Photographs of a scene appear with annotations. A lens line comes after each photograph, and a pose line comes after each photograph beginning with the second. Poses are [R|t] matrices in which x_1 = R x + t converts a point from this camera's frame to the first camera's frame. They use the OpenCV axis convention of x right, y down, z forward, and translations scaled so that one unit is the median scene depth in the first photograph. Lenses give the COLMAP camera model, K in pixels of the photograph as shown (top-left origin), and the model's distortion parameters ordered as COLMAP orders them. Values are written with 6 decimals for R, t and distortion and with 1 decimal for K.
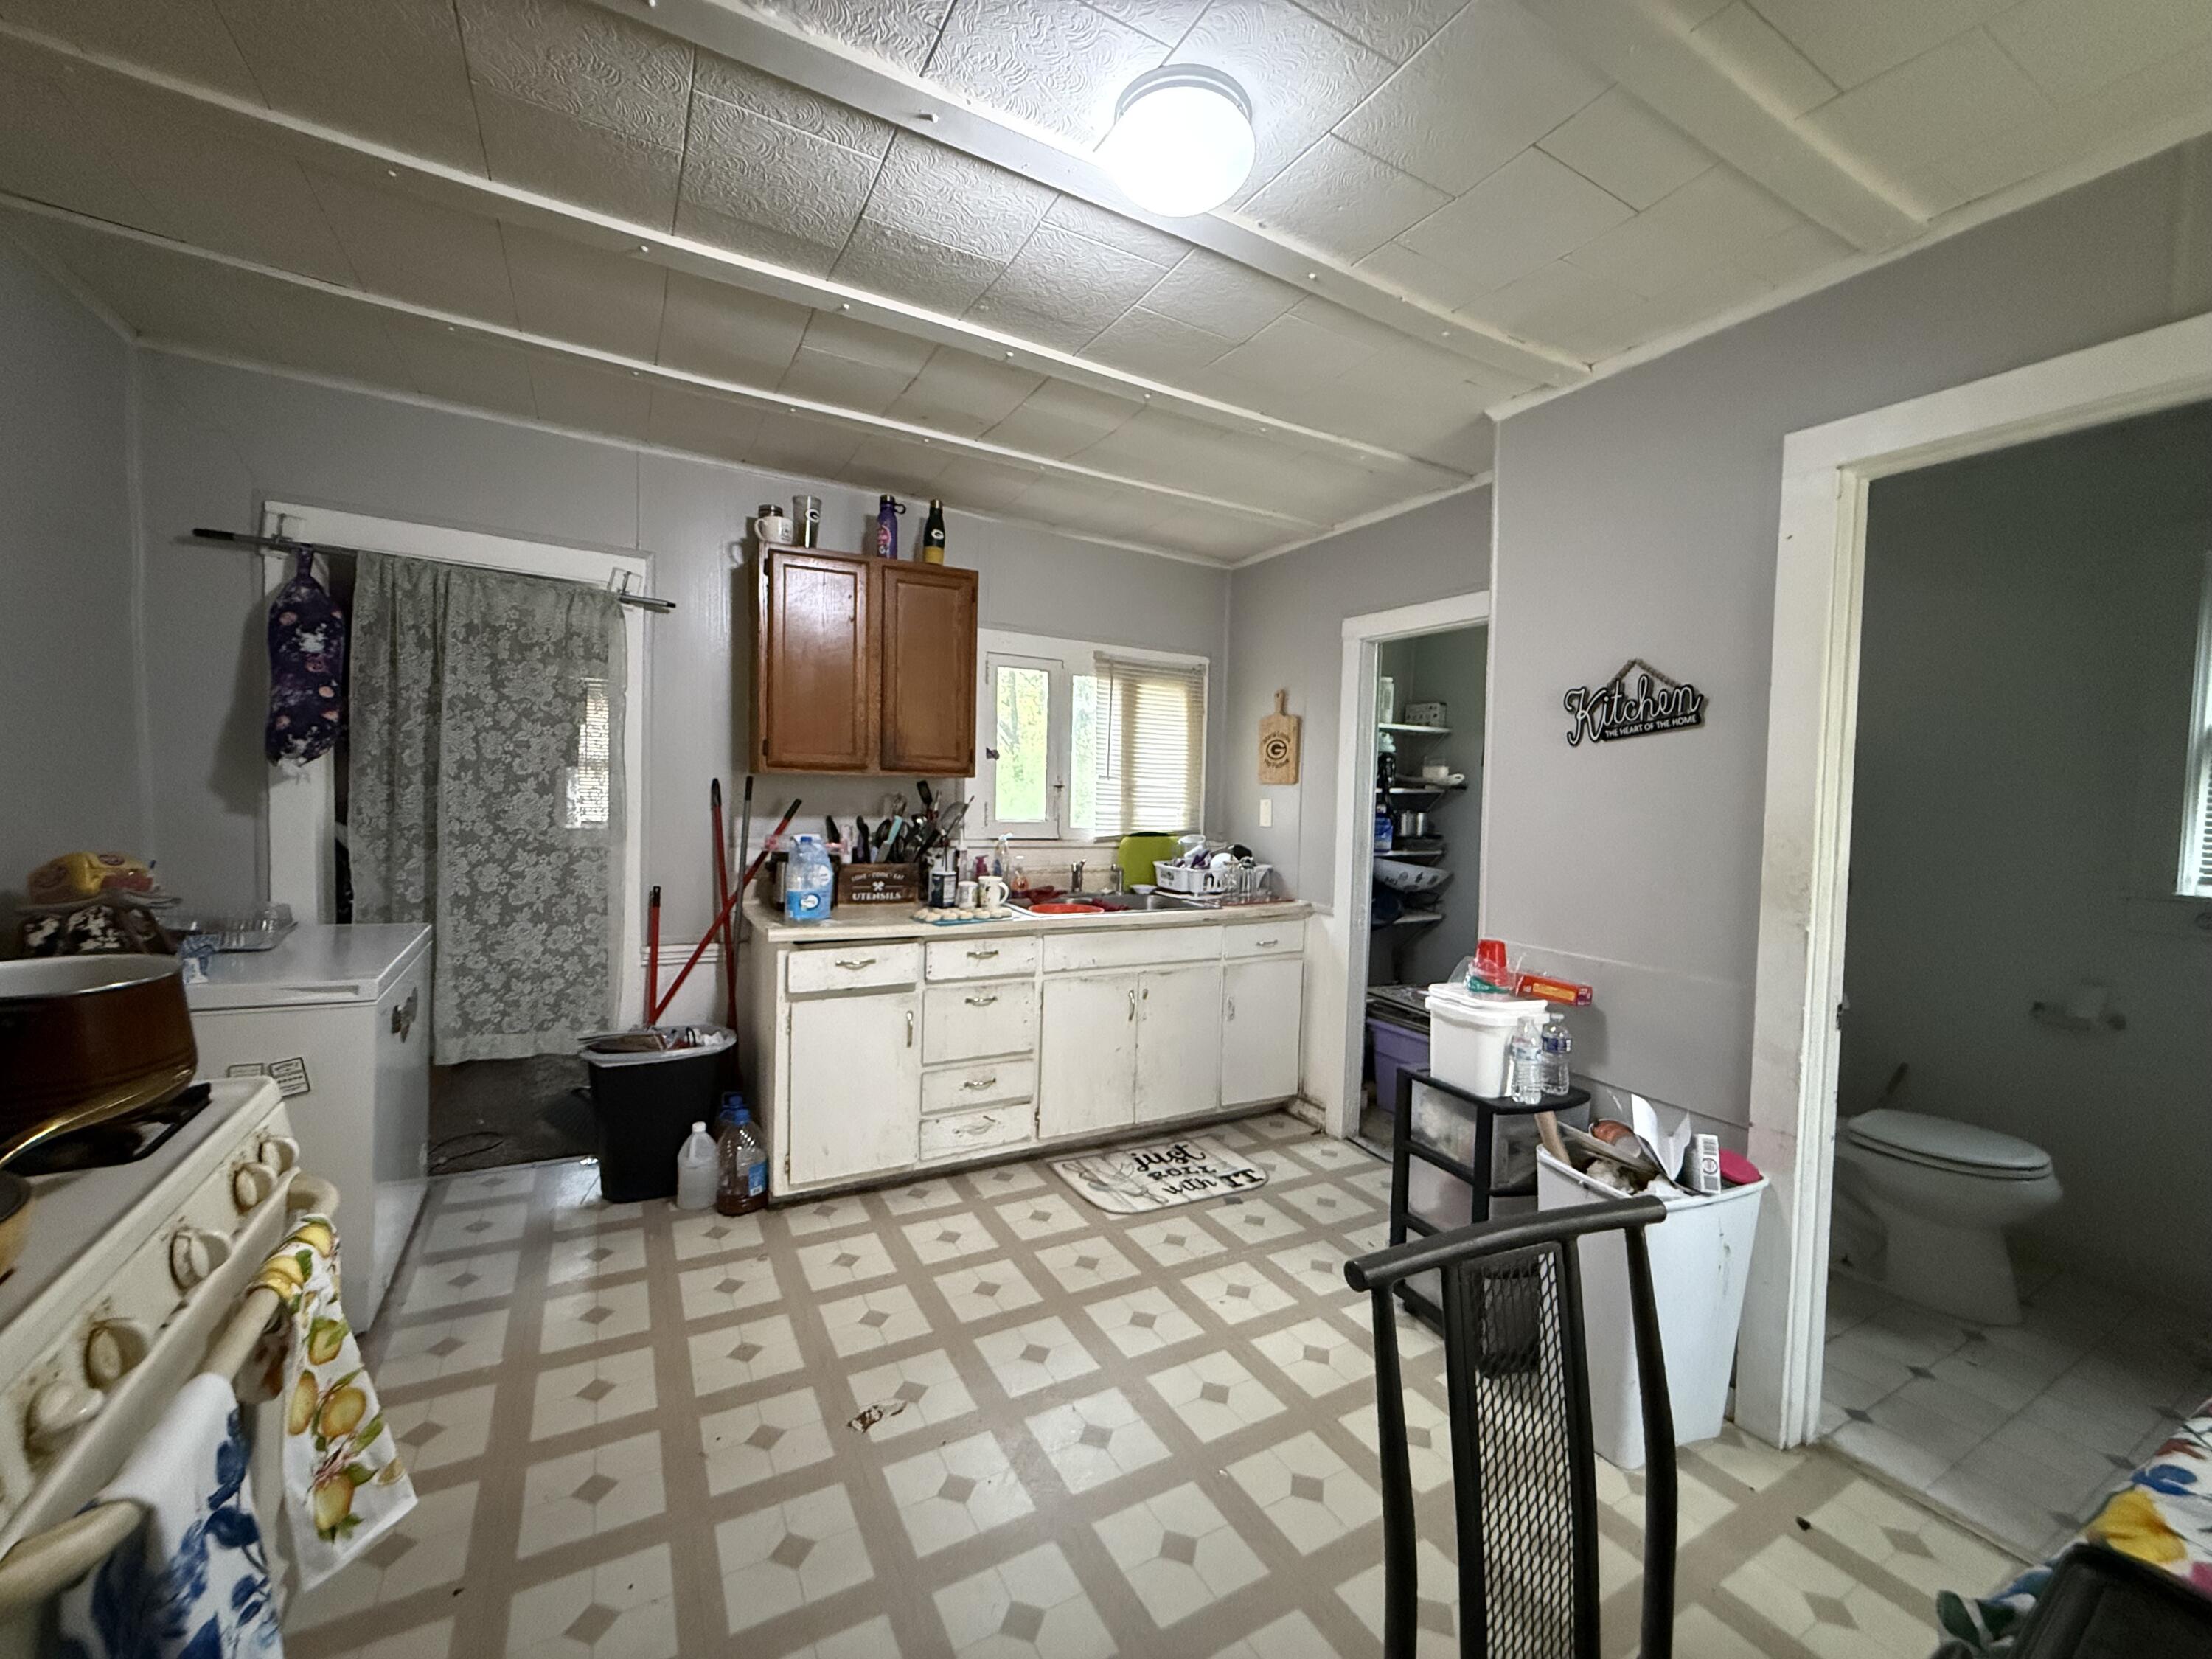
lens RADIAL K [[880.6, 0, 1094.3], [0, 880.6, 826.3], [0, 0, 1]] dist [-0.000243, -0.000472]
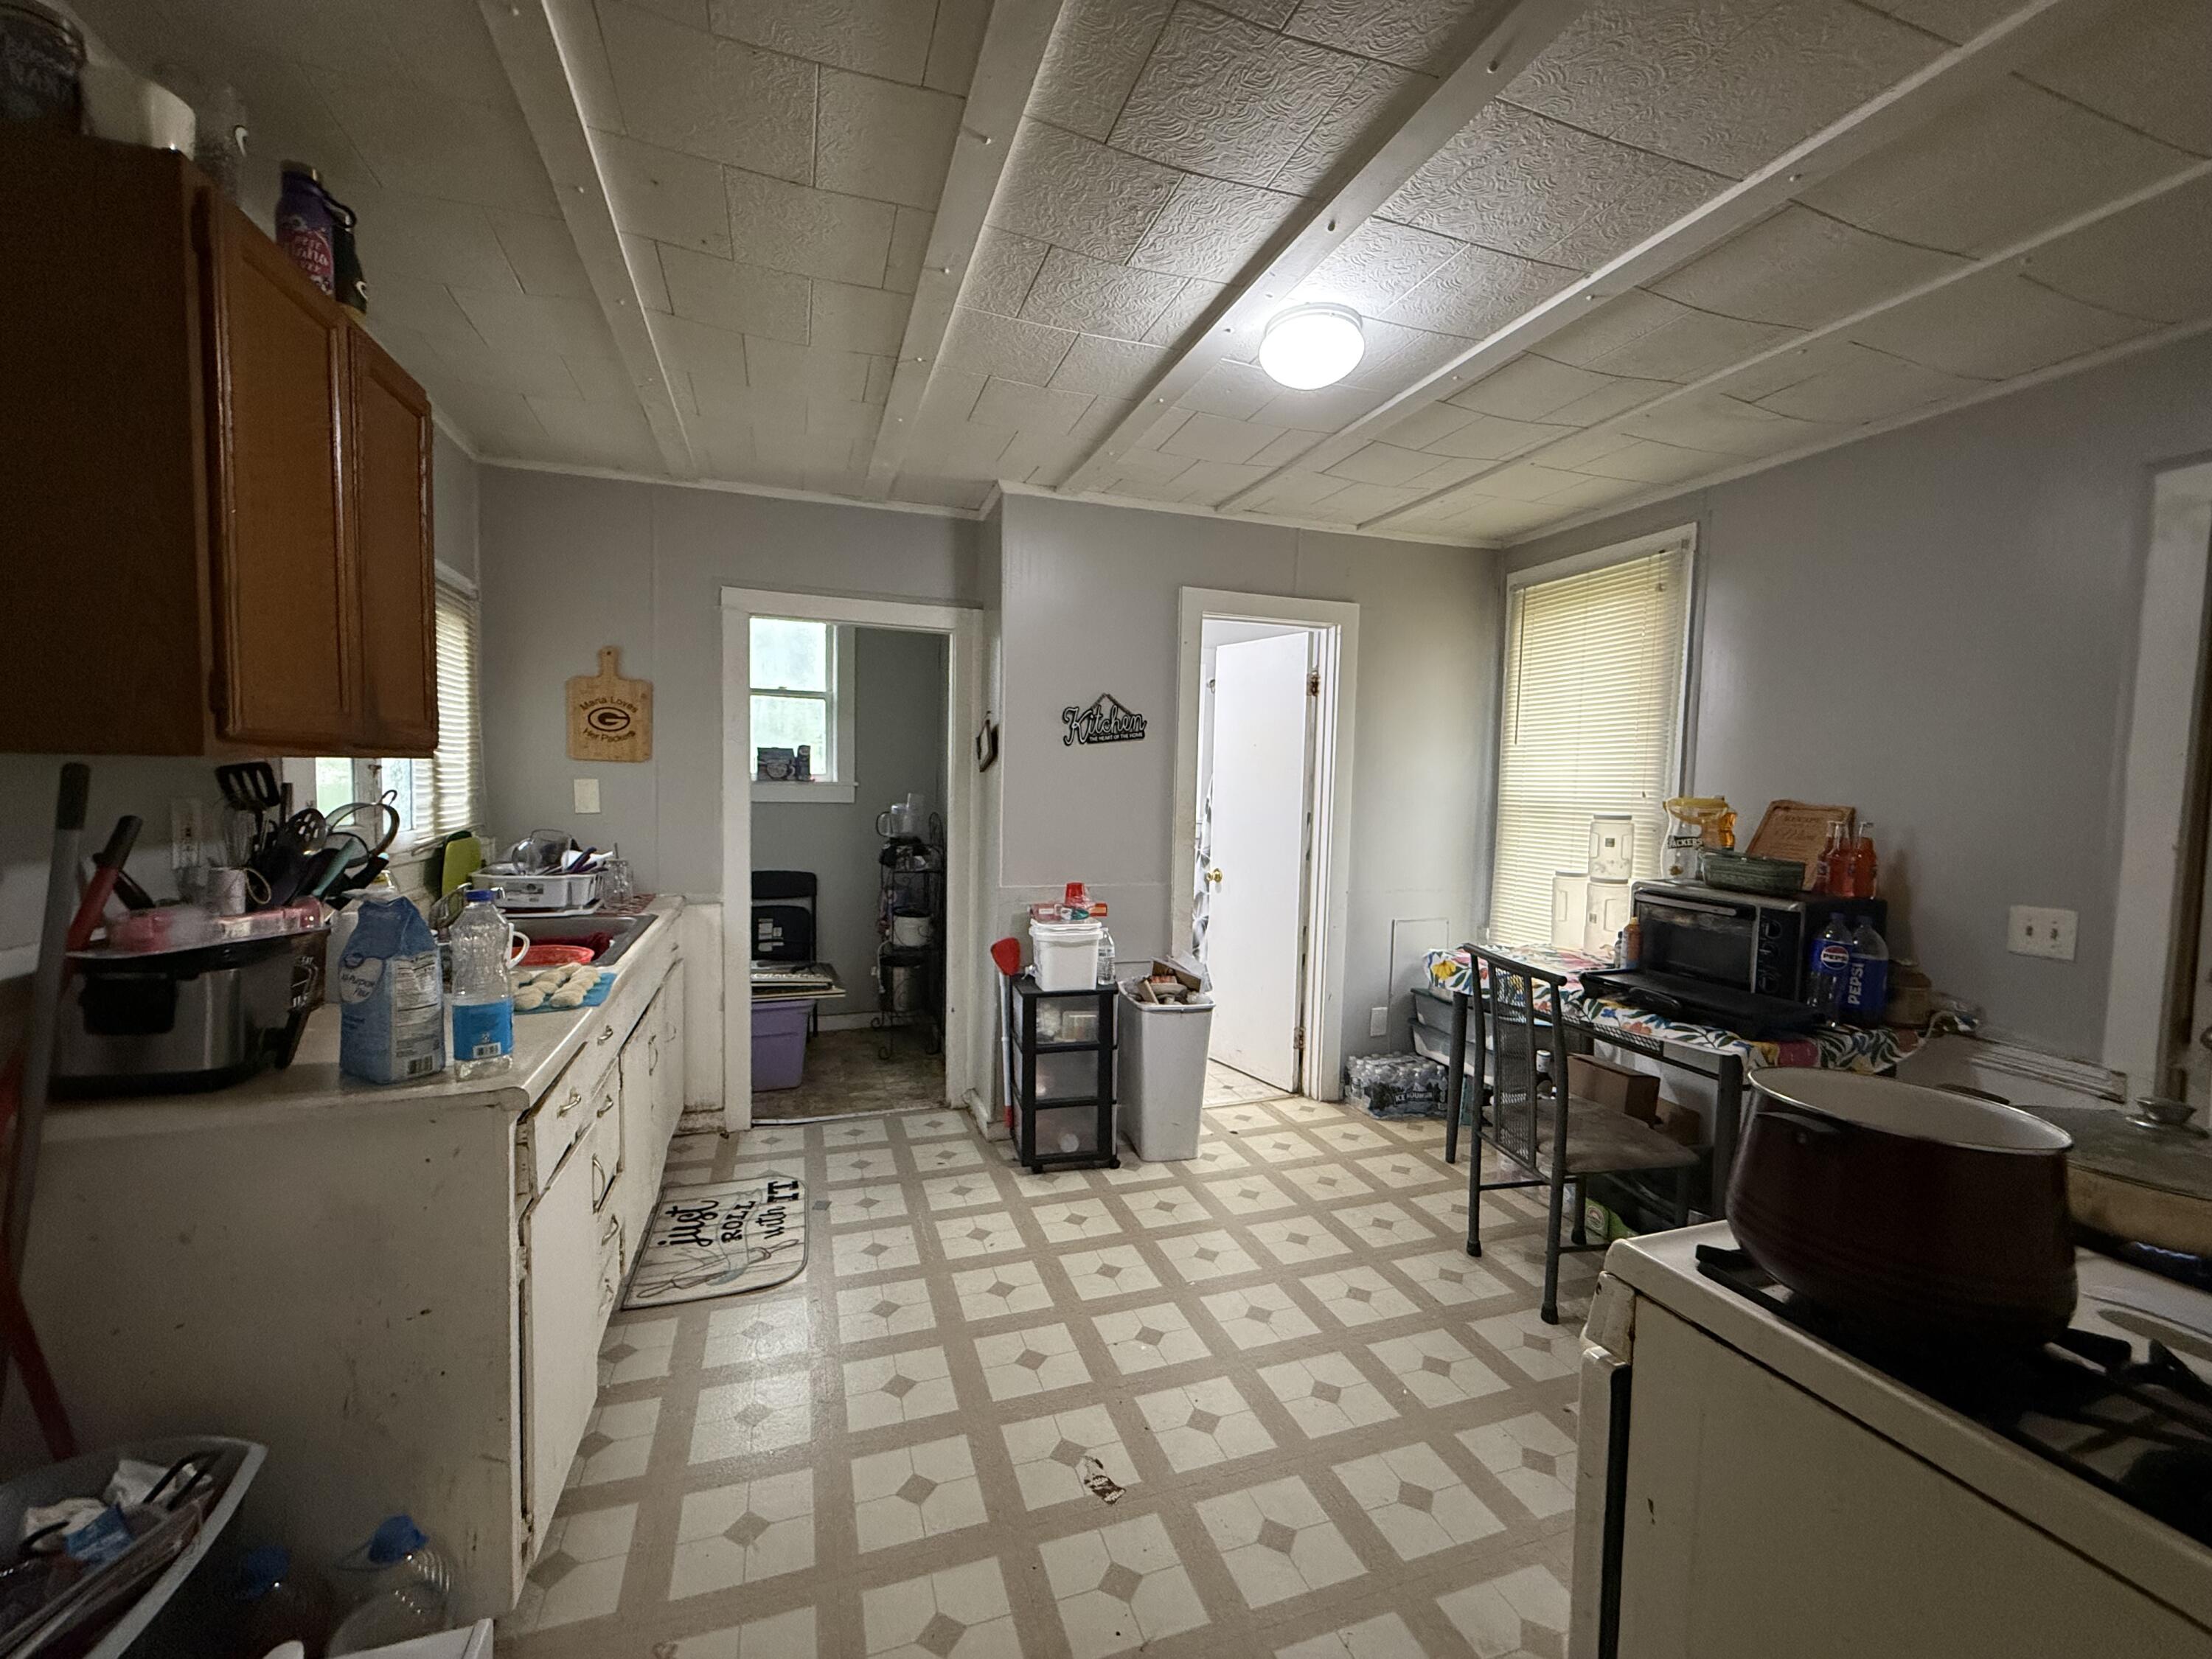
lens RADIAL K [[880.6, 0, 1101.1], [0, 880.6, 830.3], [0, 0, 1]] dist [-0.000243, -0.000472]
pose [[0.167670, -0.077491, 0.982793, -0.734635], [0.021579, 0.996956, 0.074926, -0.047915], [-0.985607, 0.008645, 0.168832, 0.564300]]
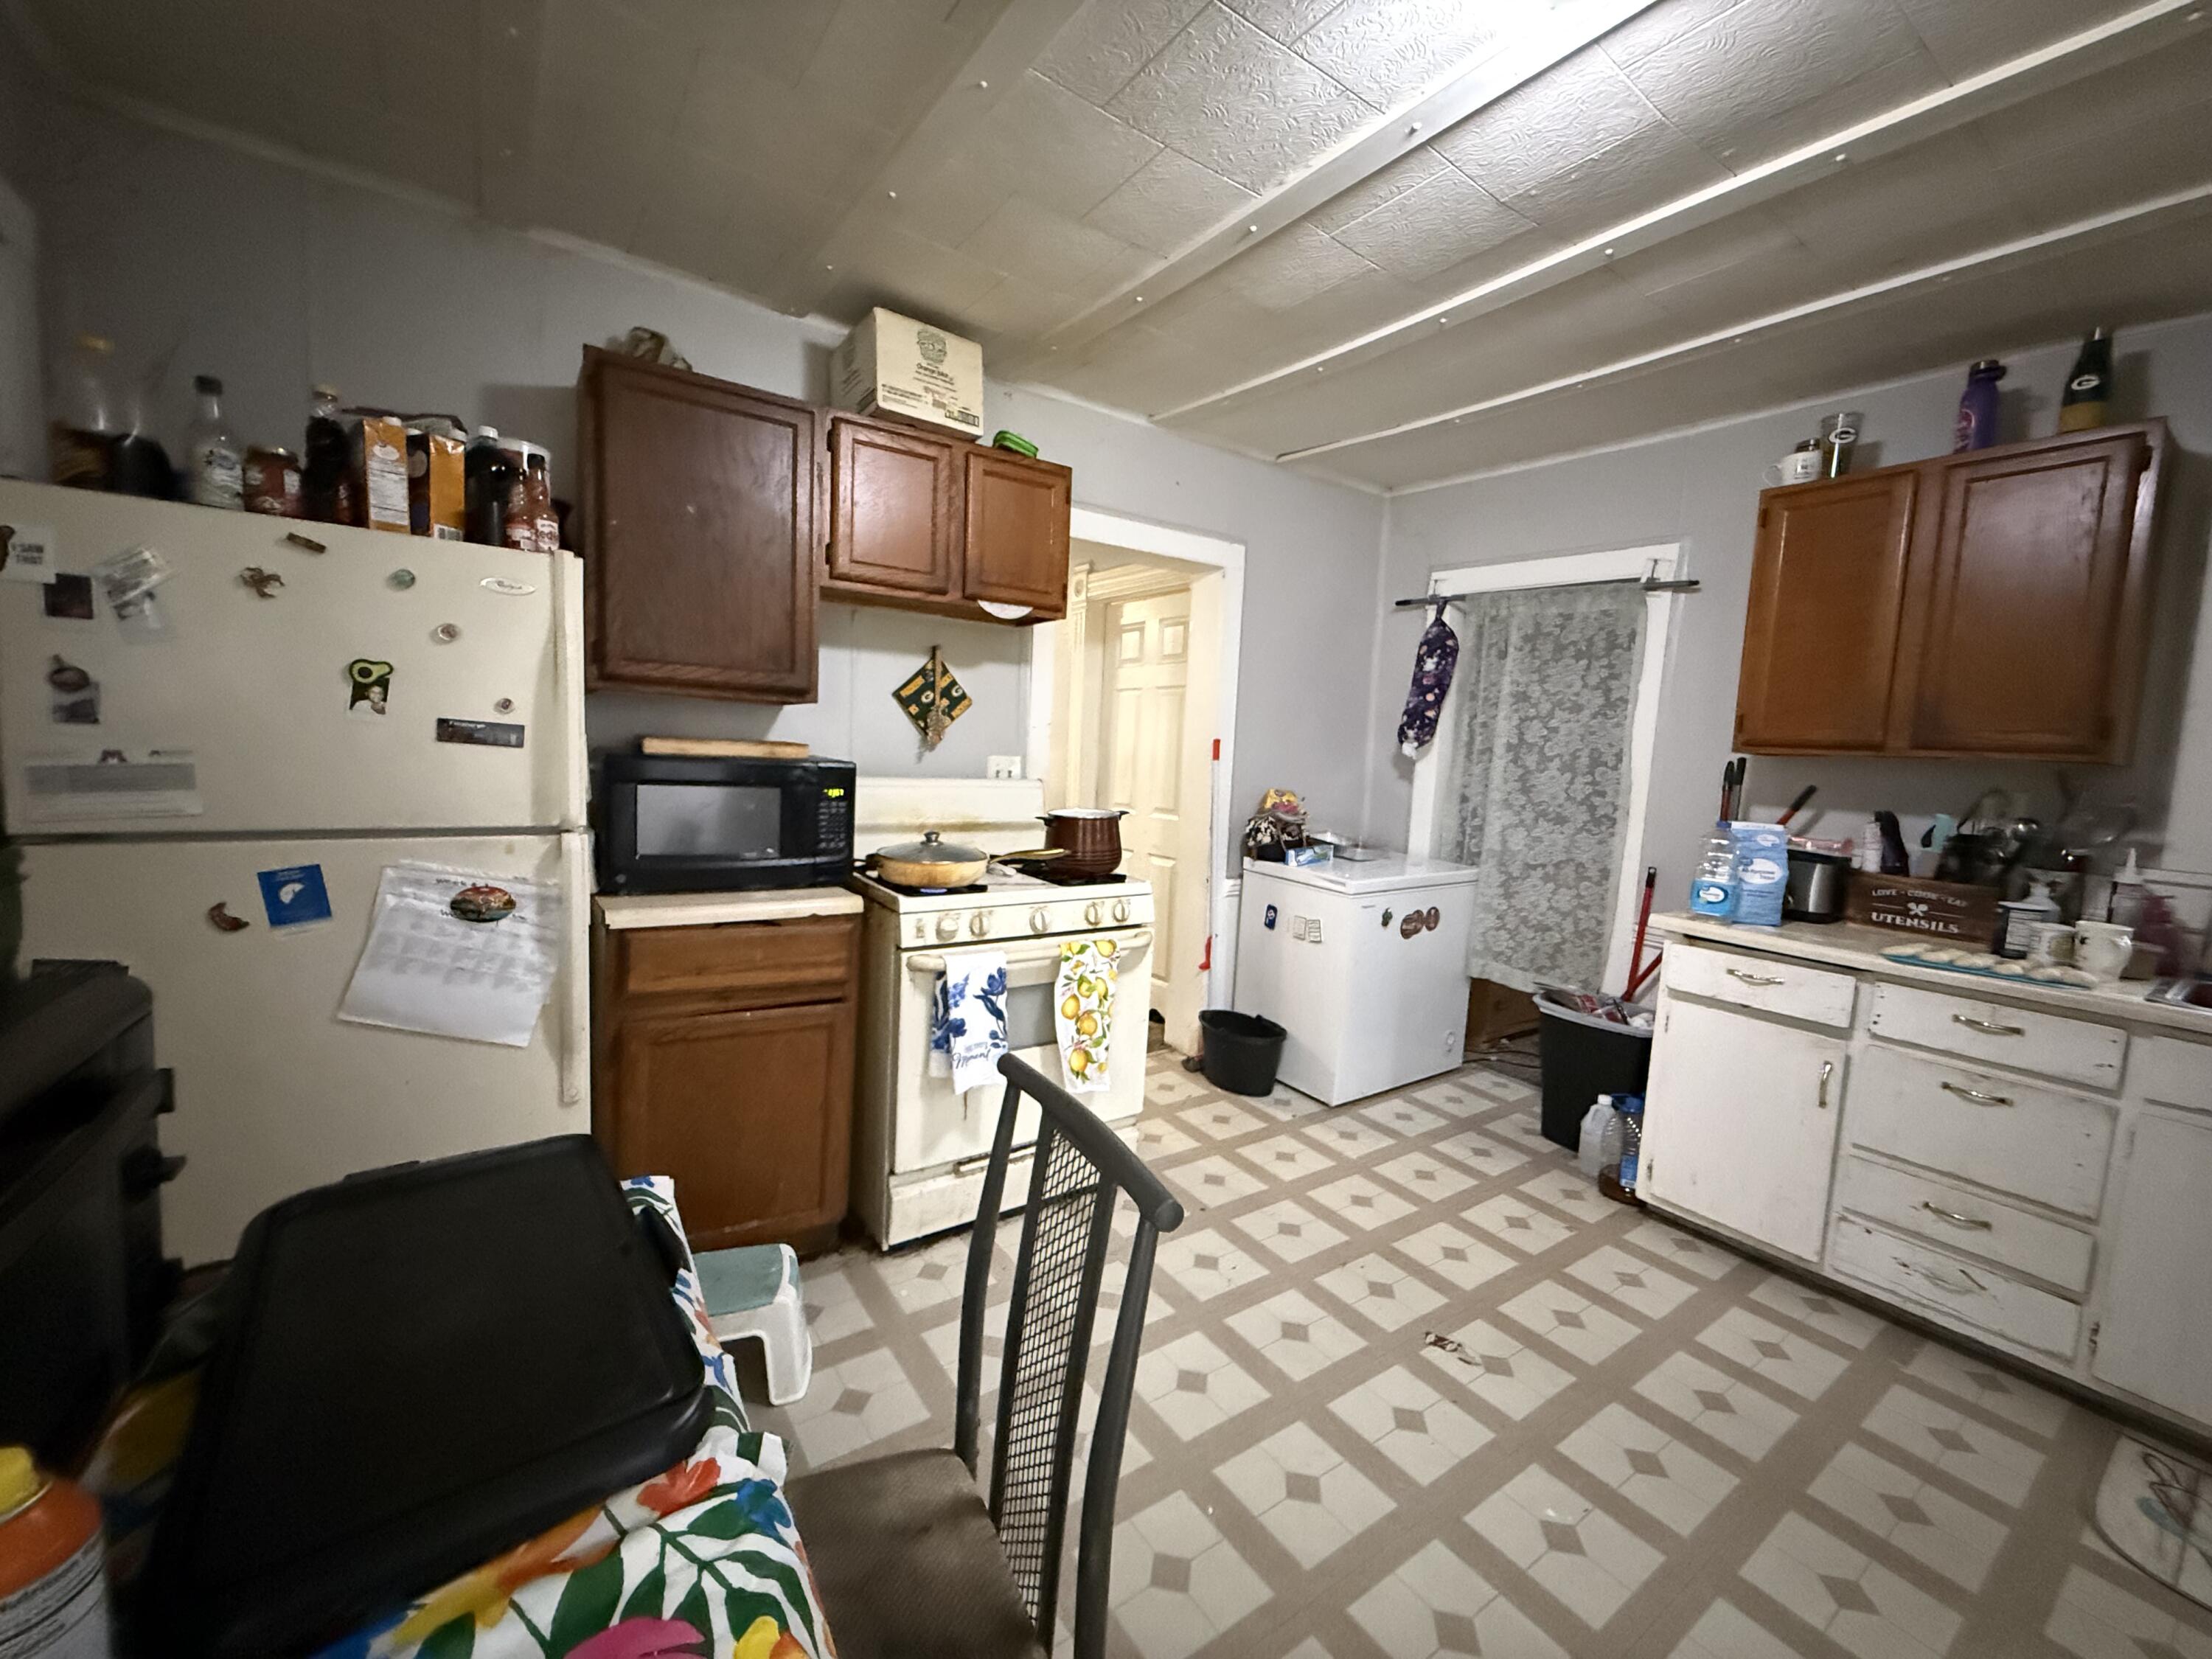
lens RADIAL K [[880.6, 0, 1102.4], [0, 880.6, 825.6], [0, 0, 1]] dist [-0.000243, -0.000472]
pose [[0.101970, 0.067799, -0.992474, 0.474389], [-0.088993, 0.994296, 0.058780, 0.018956], [0.990799, 0.082330, 0.107422, 0.286846]]
